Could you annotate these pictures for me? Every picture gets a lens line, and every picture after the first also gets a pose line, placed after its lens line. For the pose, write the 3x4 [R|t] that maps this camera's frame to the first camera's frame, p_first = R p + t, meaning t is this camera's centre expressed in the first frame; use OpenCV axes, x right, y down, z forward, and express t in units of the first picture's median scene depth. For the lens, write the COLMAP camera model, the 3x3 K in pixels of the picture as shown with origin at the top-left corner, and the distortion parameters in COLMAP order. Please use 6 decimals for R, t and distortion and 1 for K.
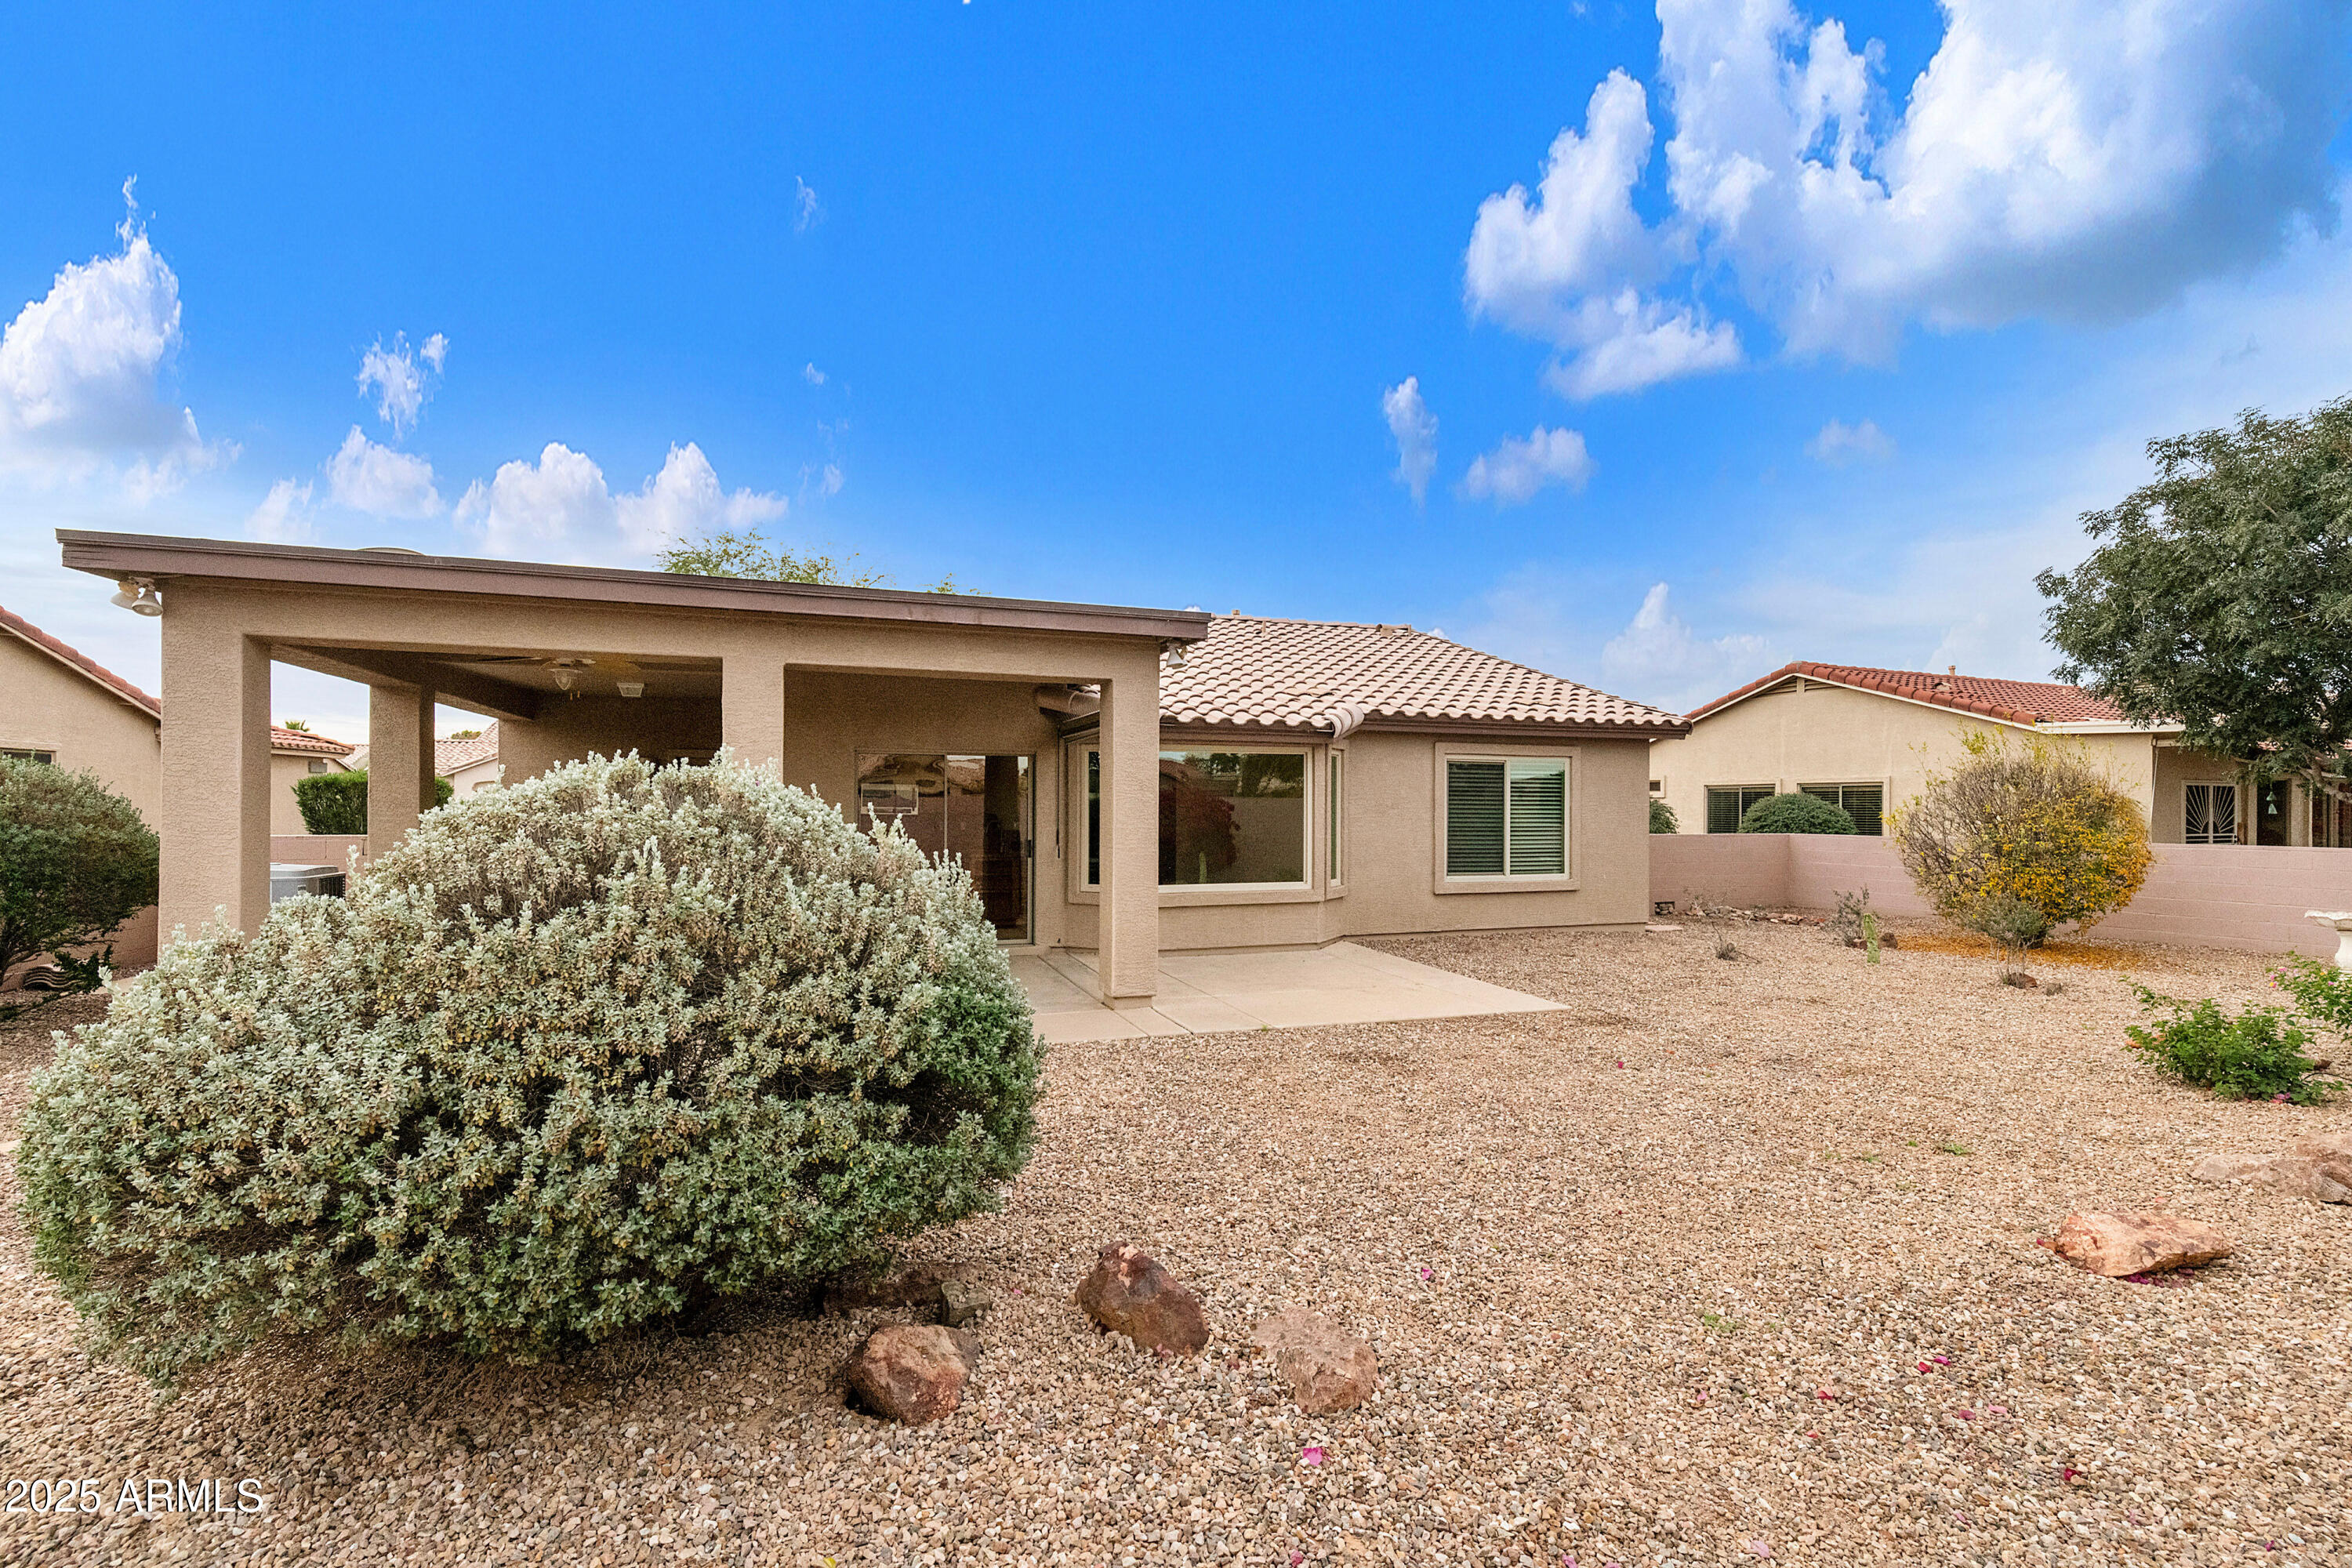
lens RADIAL K [[985.1, 0, 1171.1], [0, 985.1, 808.7], [0, 0, 1]] dist [-0.000785, -0.000219]
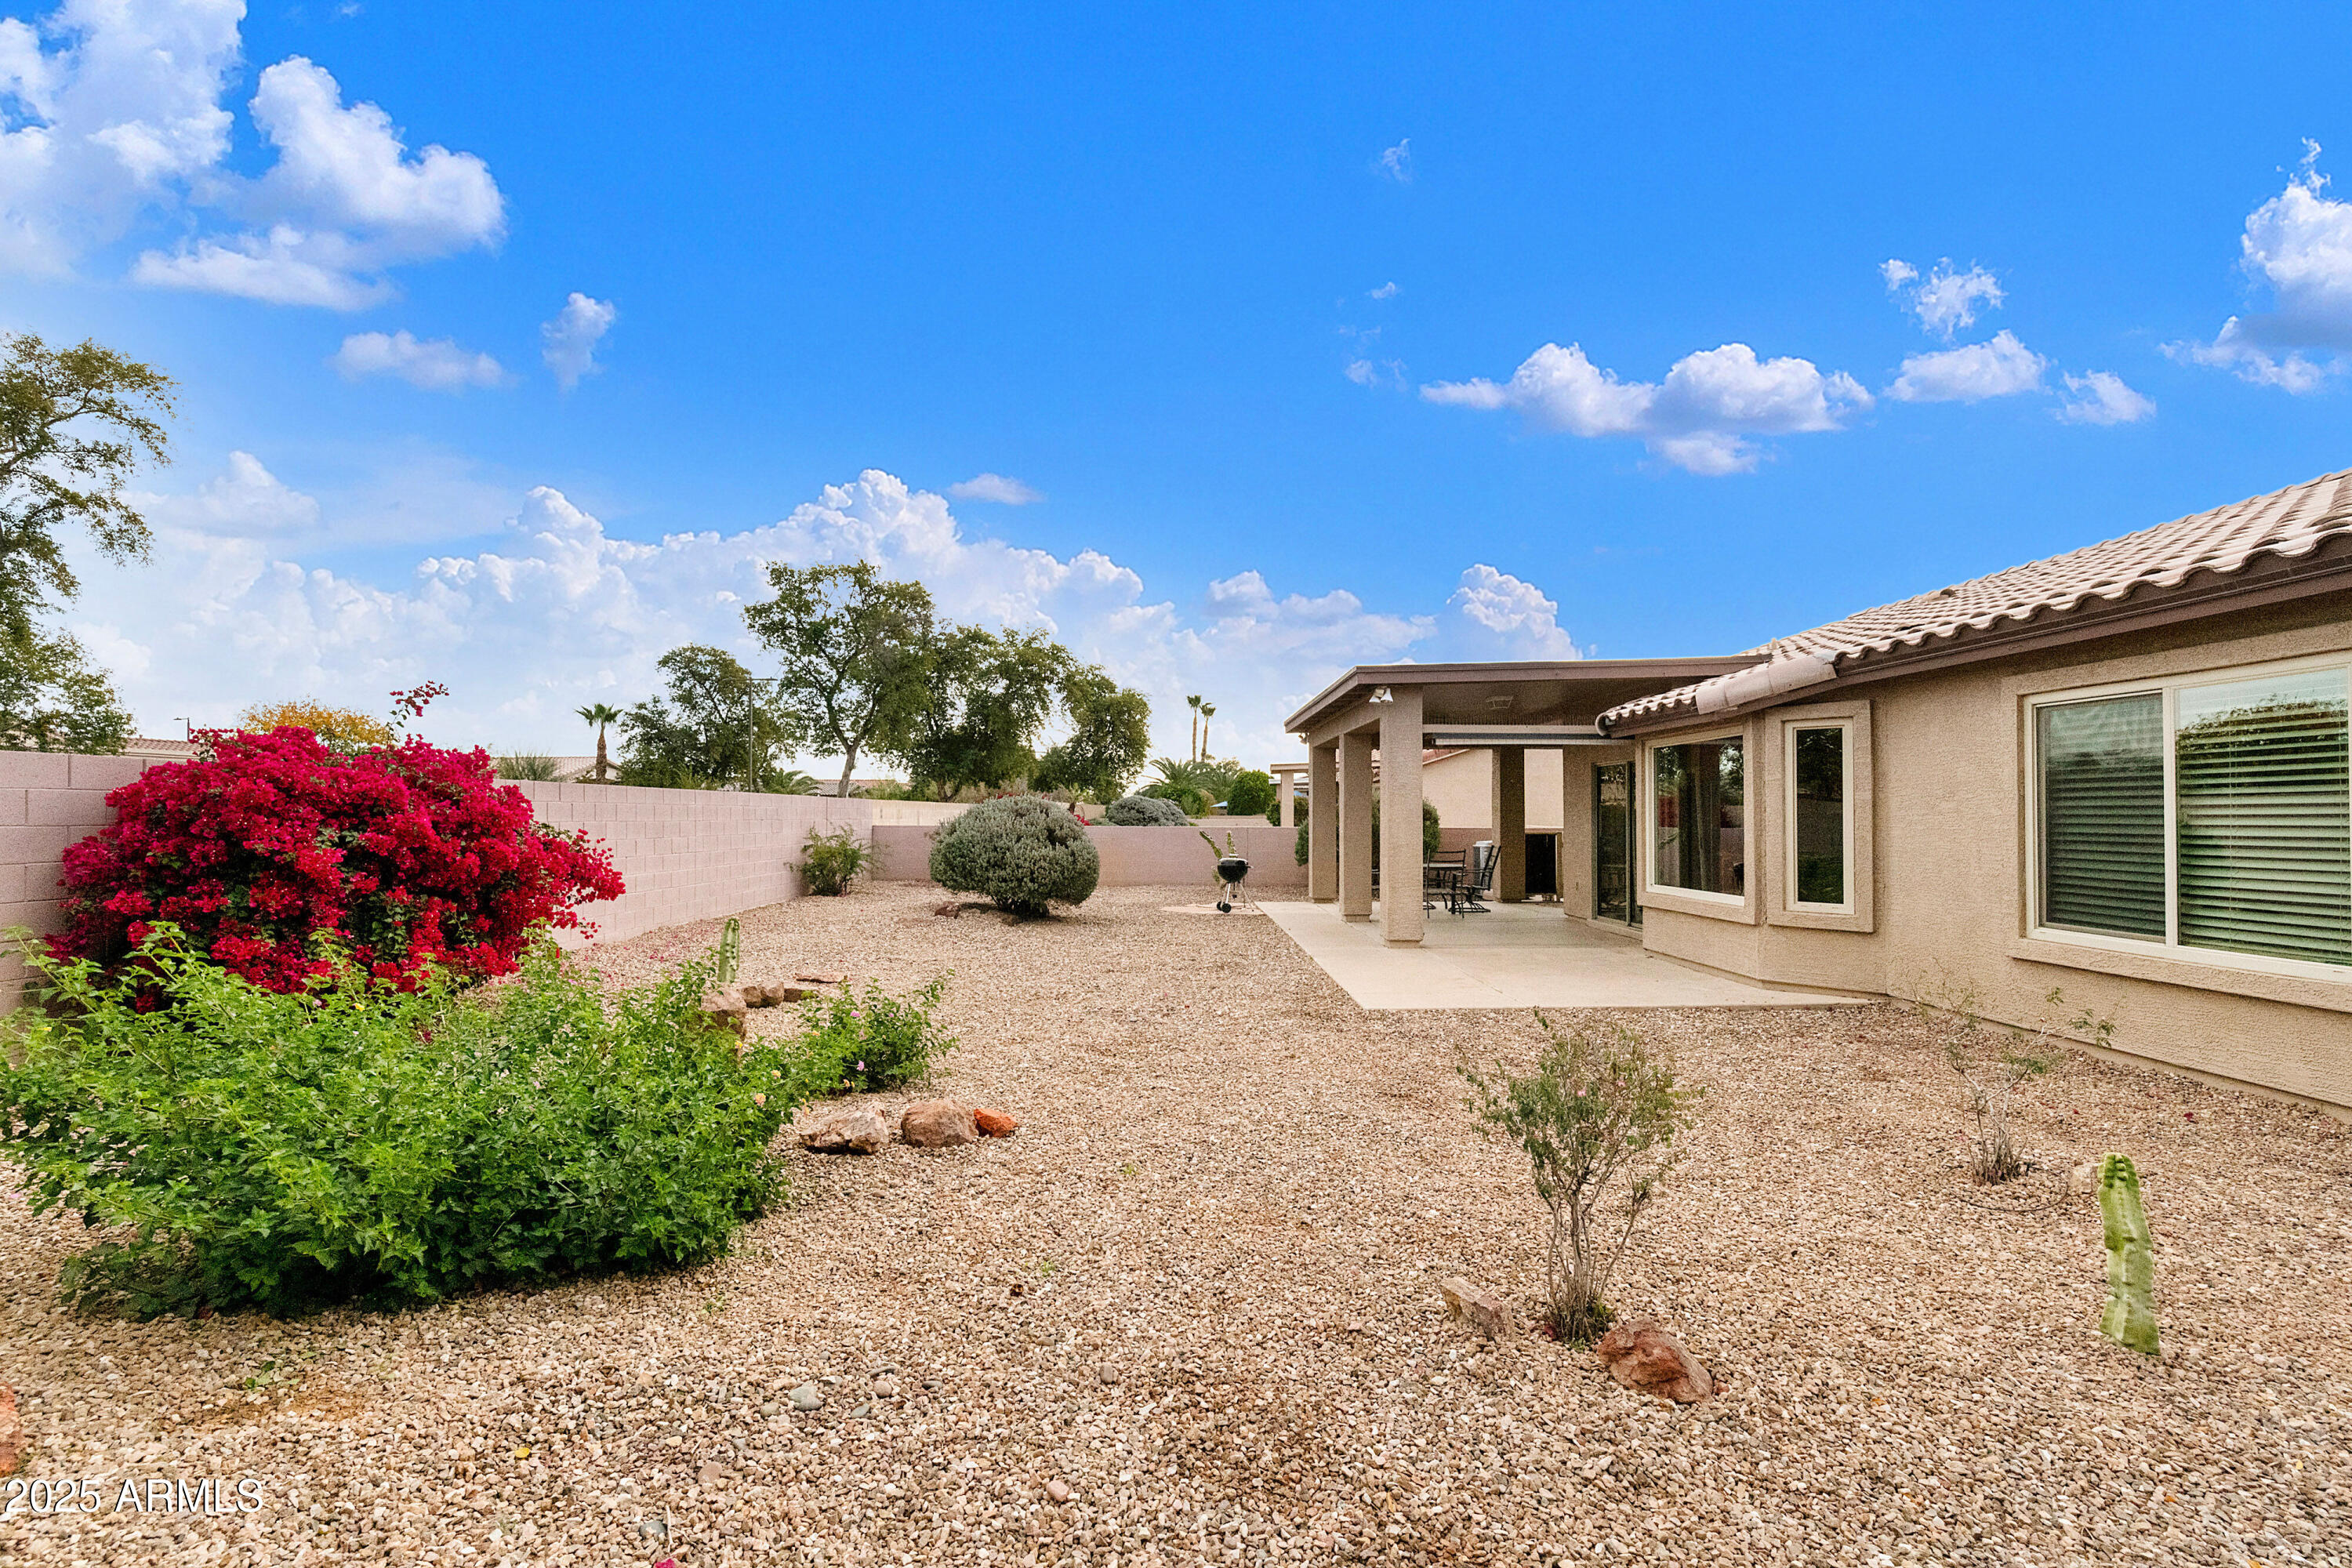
lens RADIAL K [[985.1, 0, 1171.1], [0, 985.1, 808.7], [0, 0, 1]] dist [-0.000785, -0.000219]
pose [[-0.295070, -0.005960, -0.955457, 0.909445], [0.010068, 0.999906, -0.009347, 0.005943], [0.955423, -0.012377, -0.294982, 0.713017]]
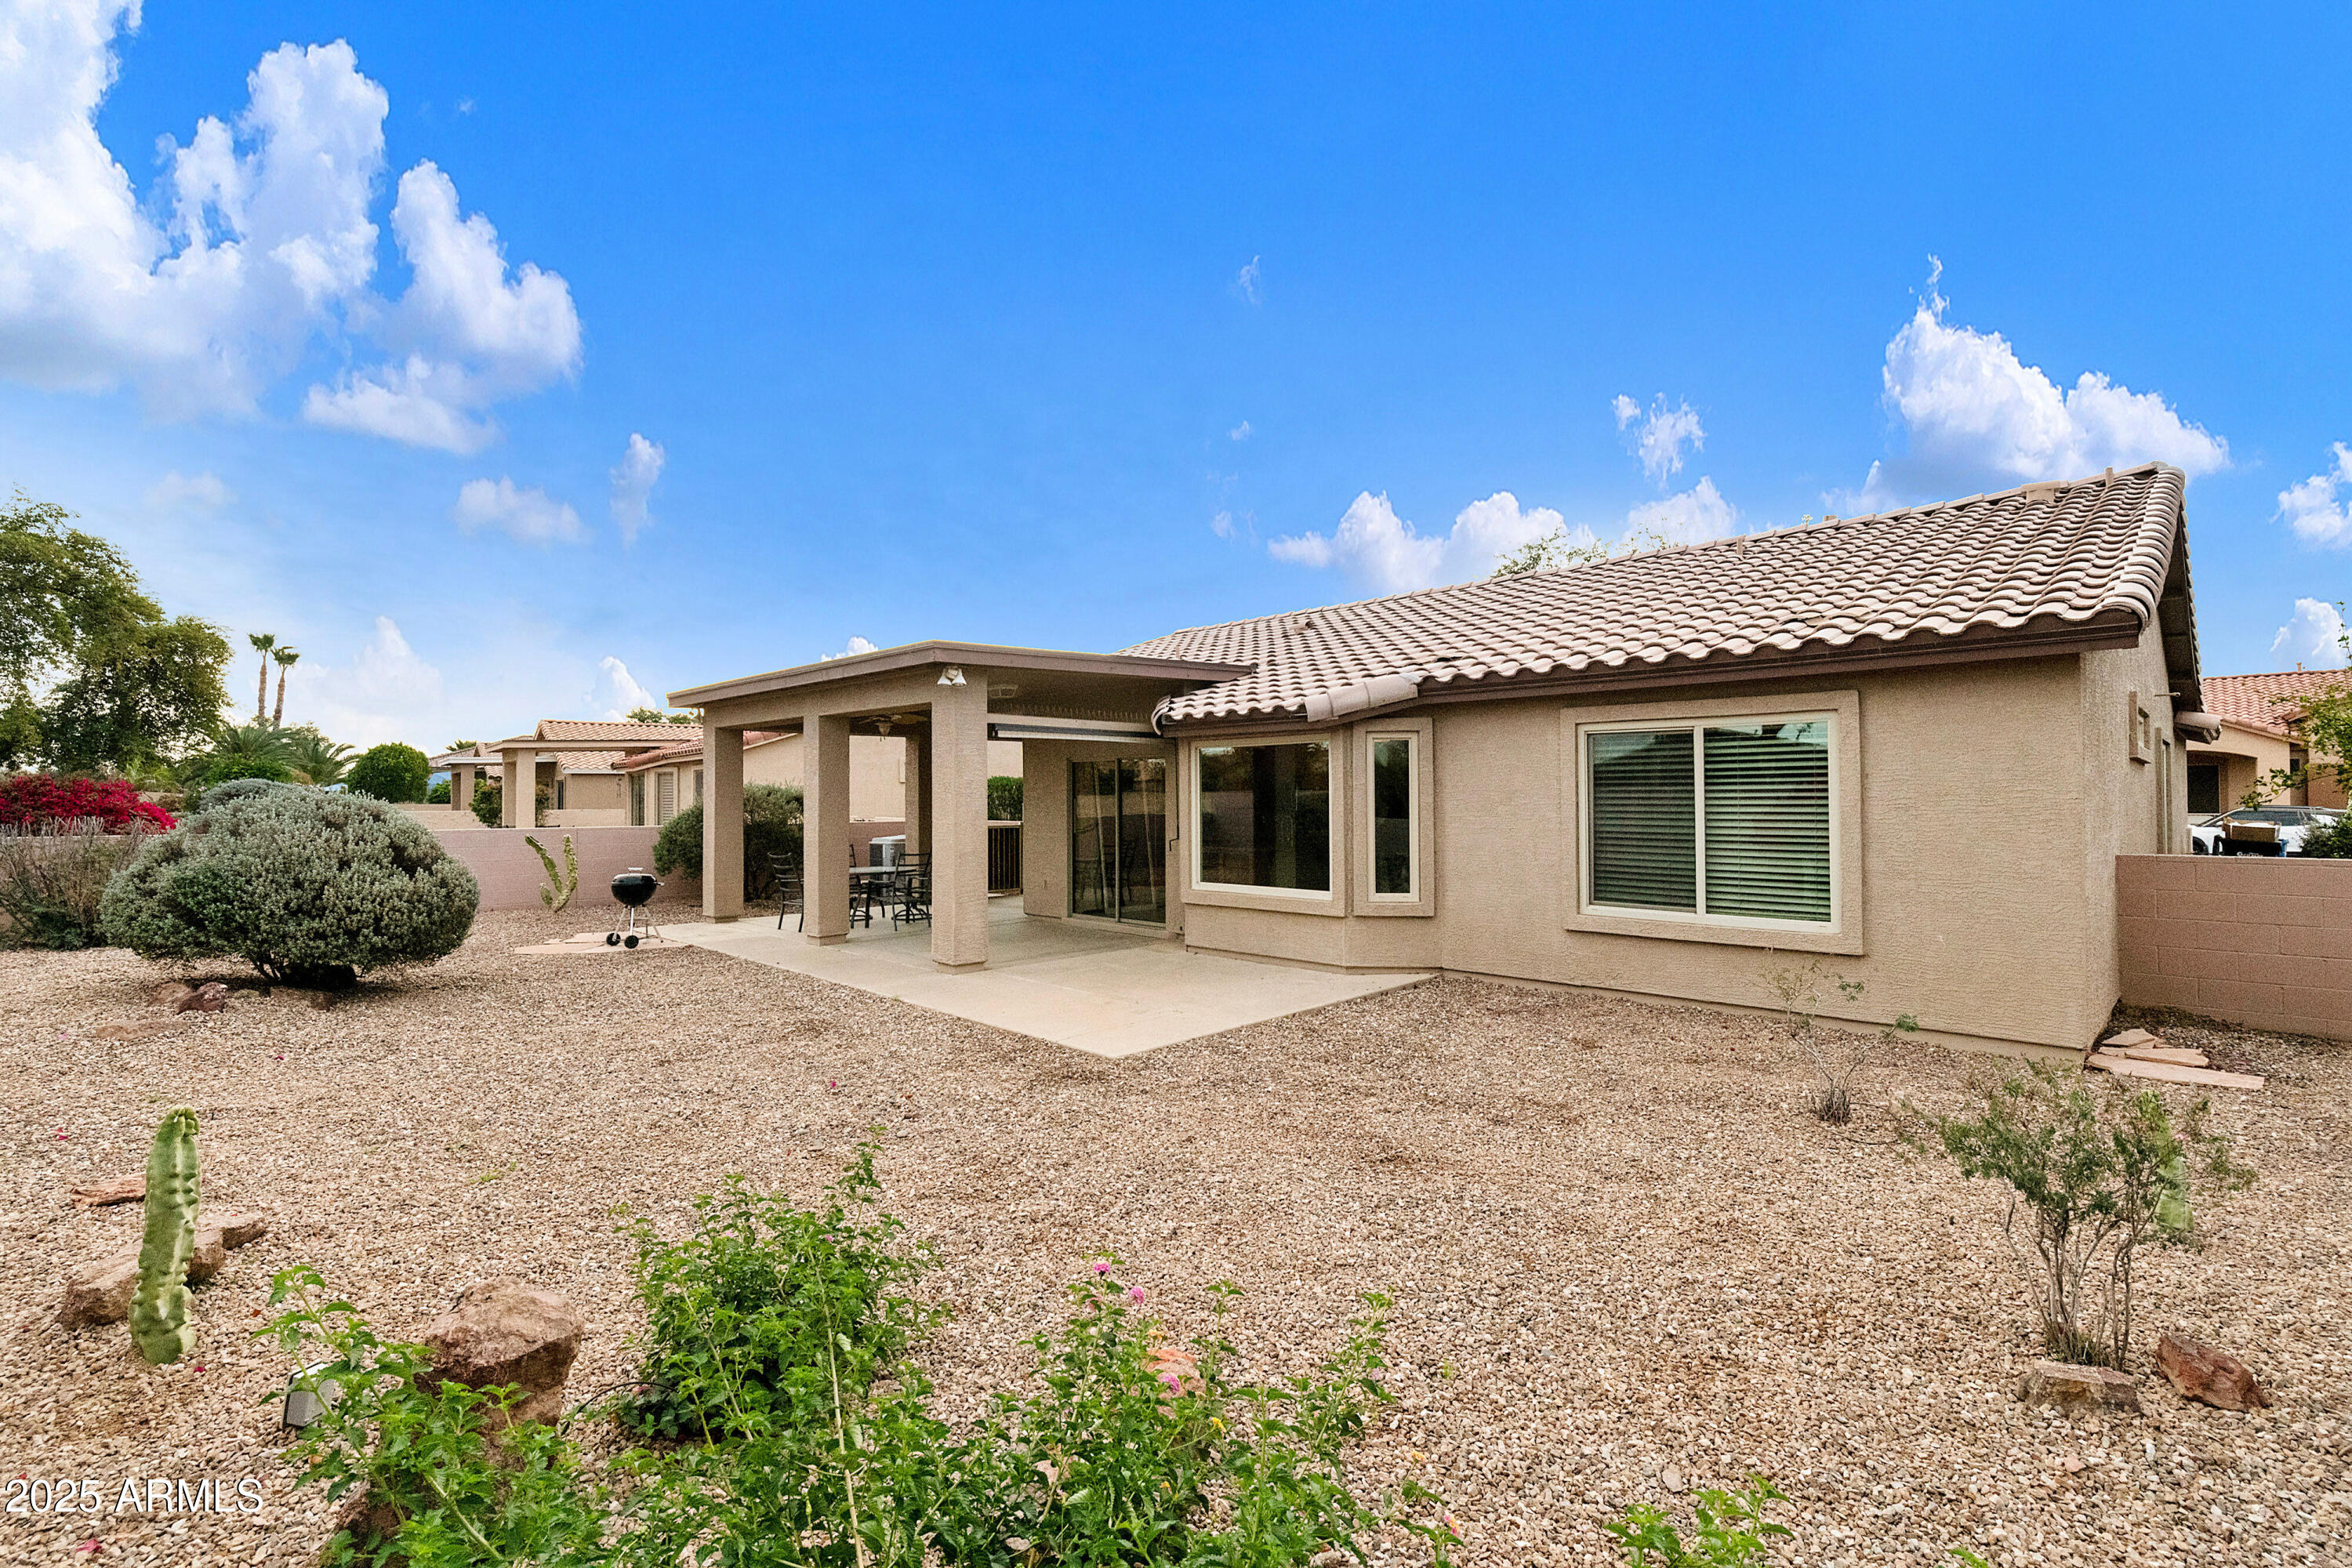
lens RADIAL K [[1032.1, 0, 1176.0], [0, 1032.1, 784.0], [0, 0, 1]] dist [0.001452, -0.000002]
pose [[0.437204, -0.013607, -0.899259, 0.786102], [0.014181, 0.999866, -0.008234, -0.011879], [0.899251, -0.009152, 0.437338, 0.441548]]
